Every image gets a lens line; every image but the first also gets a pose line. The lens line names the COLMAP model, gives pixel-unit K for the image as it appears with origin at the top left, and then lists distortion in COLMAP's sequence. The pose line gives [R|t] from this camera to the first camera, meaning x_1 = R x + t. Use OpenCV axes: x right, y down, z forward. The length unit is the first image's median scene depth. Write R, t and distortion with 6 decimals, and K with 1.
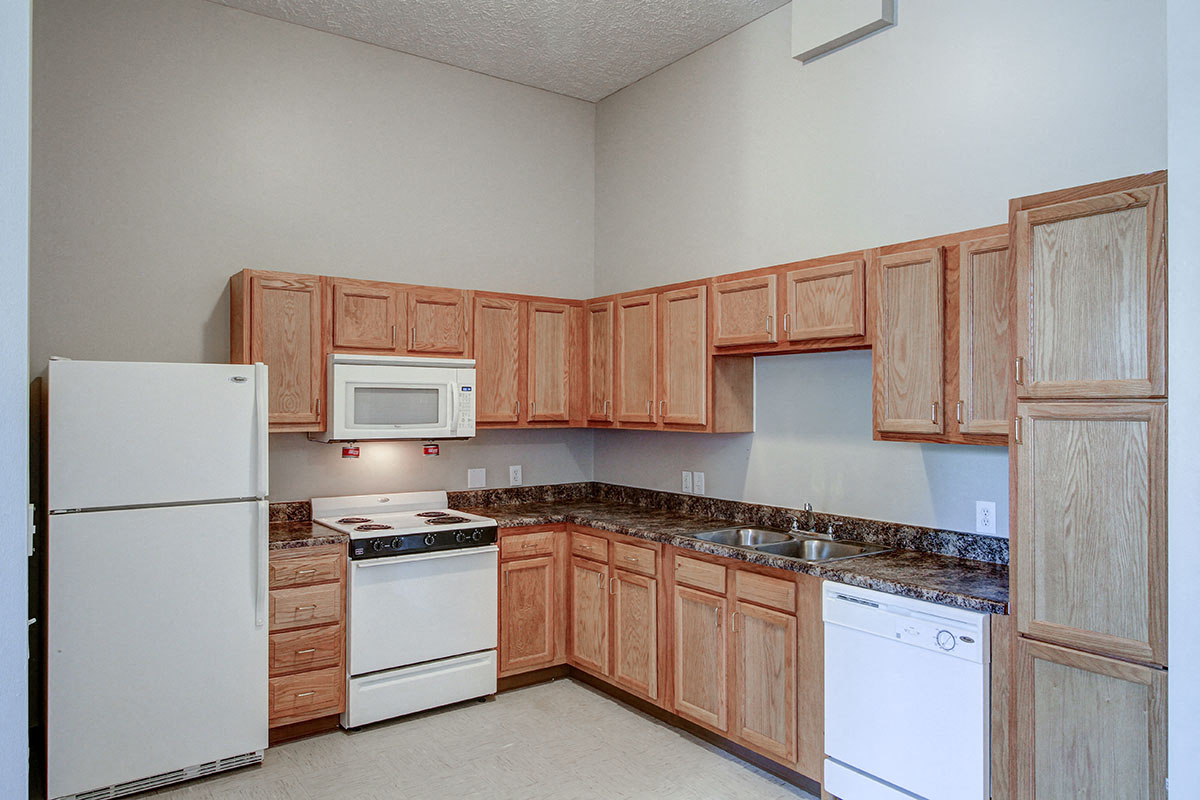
lens RADIAL K [[794.2, 0, 600.4], [0, 794.2, 400.2], [0, 0, 1]] dist [-0.000647, 0.000969]
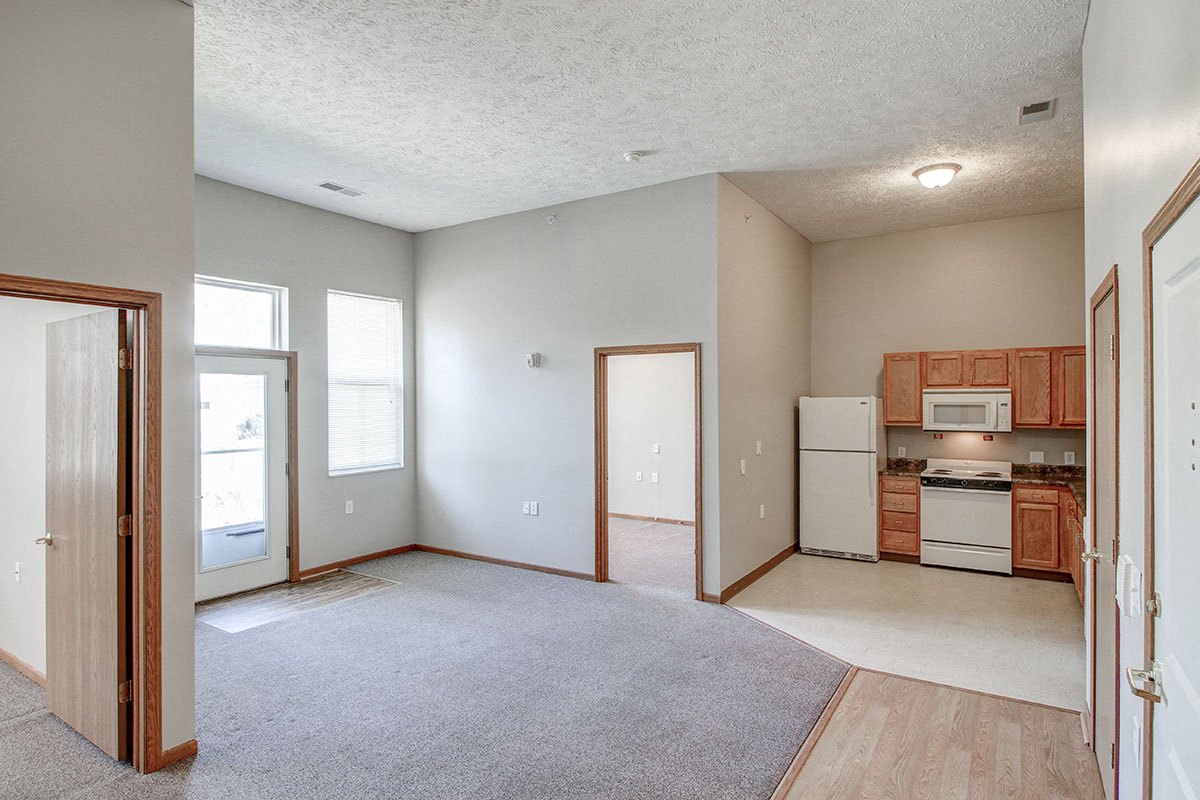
lens RADIAL K [[655.1, 0, 598.3], [0, 655.1, 401.1], [0, 0, 1]] dist [-0.000080, 0.000020]
pose [[0.370715, -0.002496, -0.928743, 0.905829], [0.009128, 0.999958, 0.000956, -0.034199], [0.928702, -0.008832, 0.370723, -0.421086]]
